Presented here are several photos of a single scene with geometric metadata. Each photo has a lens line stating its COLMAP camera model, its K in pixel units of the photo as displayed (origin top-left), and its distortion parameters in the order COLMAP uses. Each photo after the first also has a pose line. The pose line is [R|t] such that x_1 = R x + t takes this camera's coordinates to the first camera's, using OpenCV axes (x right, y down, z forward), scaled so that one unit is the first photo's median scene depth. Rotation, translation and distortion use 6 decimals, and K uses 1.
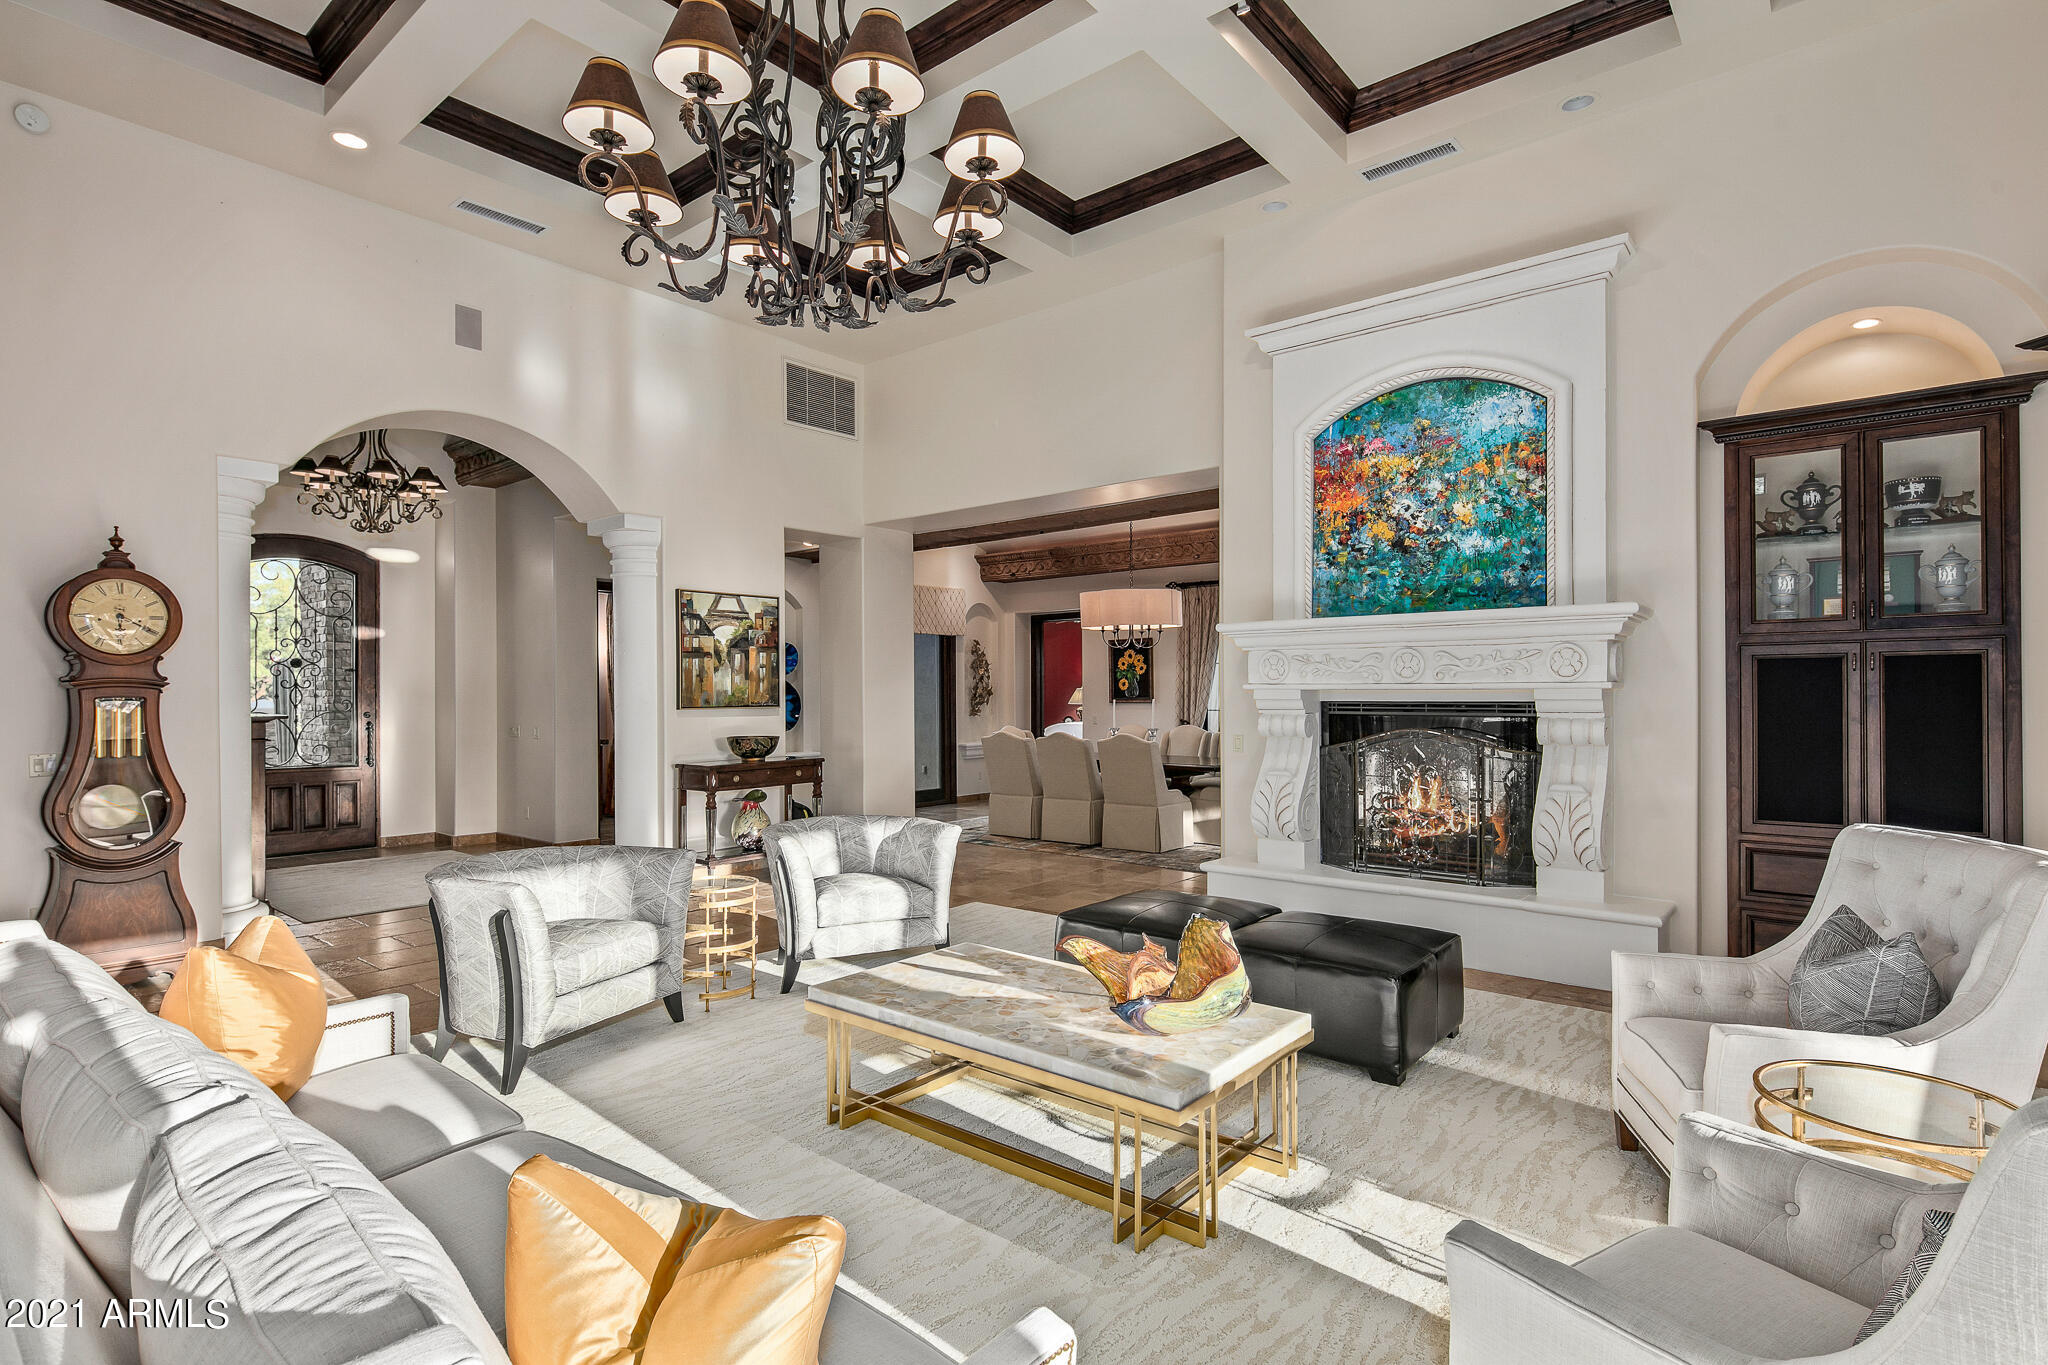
lens RADIAL K [[1005.0, 0, 1022.4], [0, 1005.0, 687.2], [0, 0, 1]] dist [-0.000260, -0.000102]
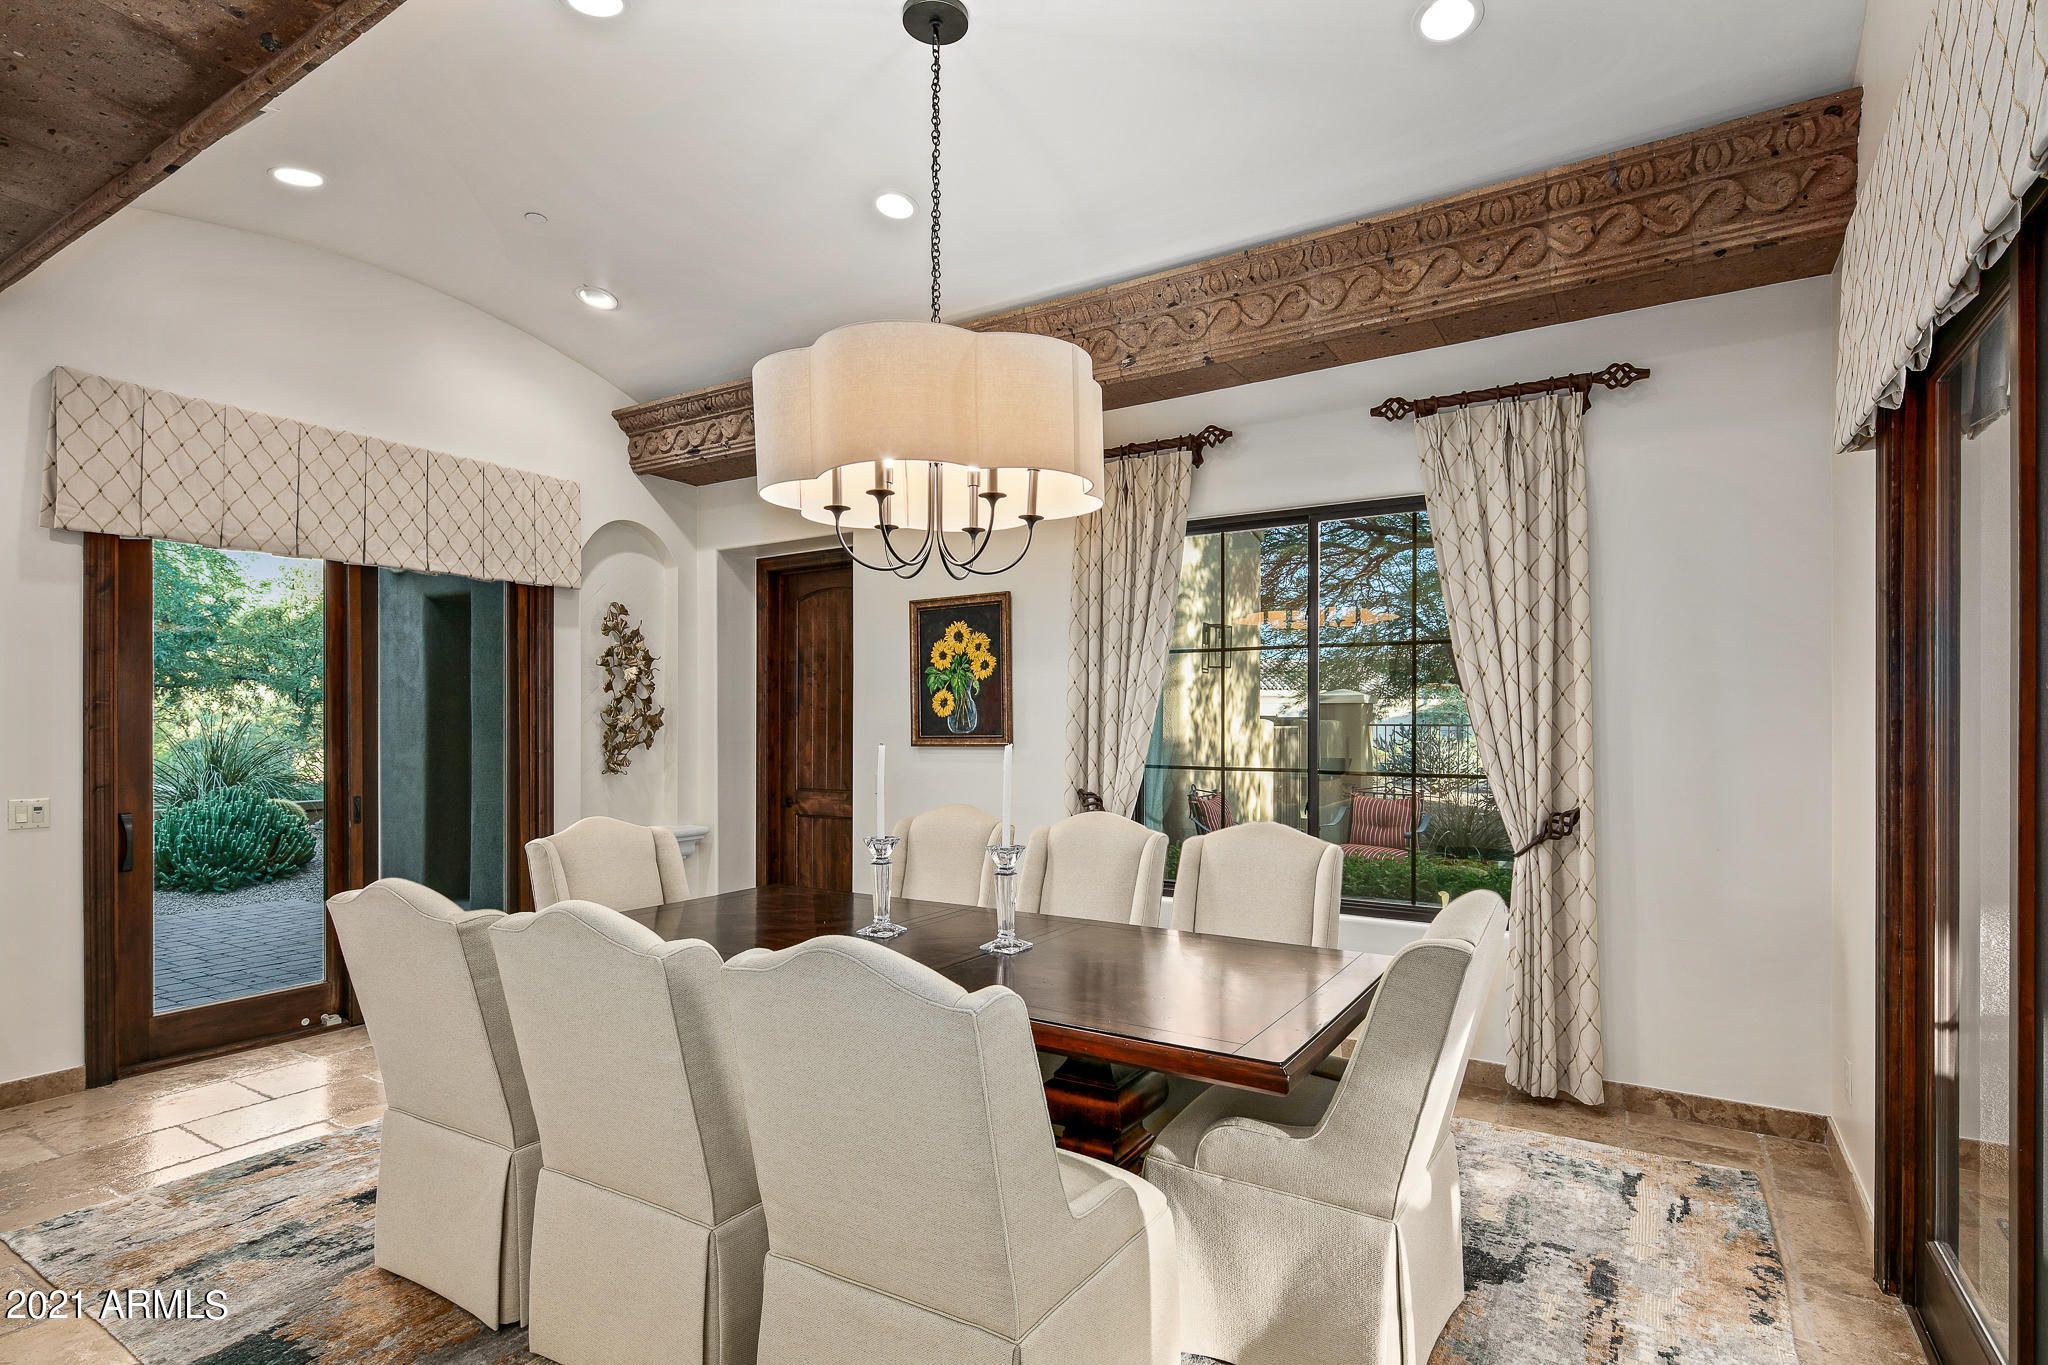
lens RADIAL K [[1005.0, 0, 1022.4], [0, 1005.0, 687.2], [0, 0, 1]] dist [-0.000260, -0.000102]
pose [[0.991942, 0.005532, 0.126574, 0.079624], [-0.002592, 0.999723, -0.023382, 0.000153], [-0.126669, 0.022865, 0.991682, 0.570513]]
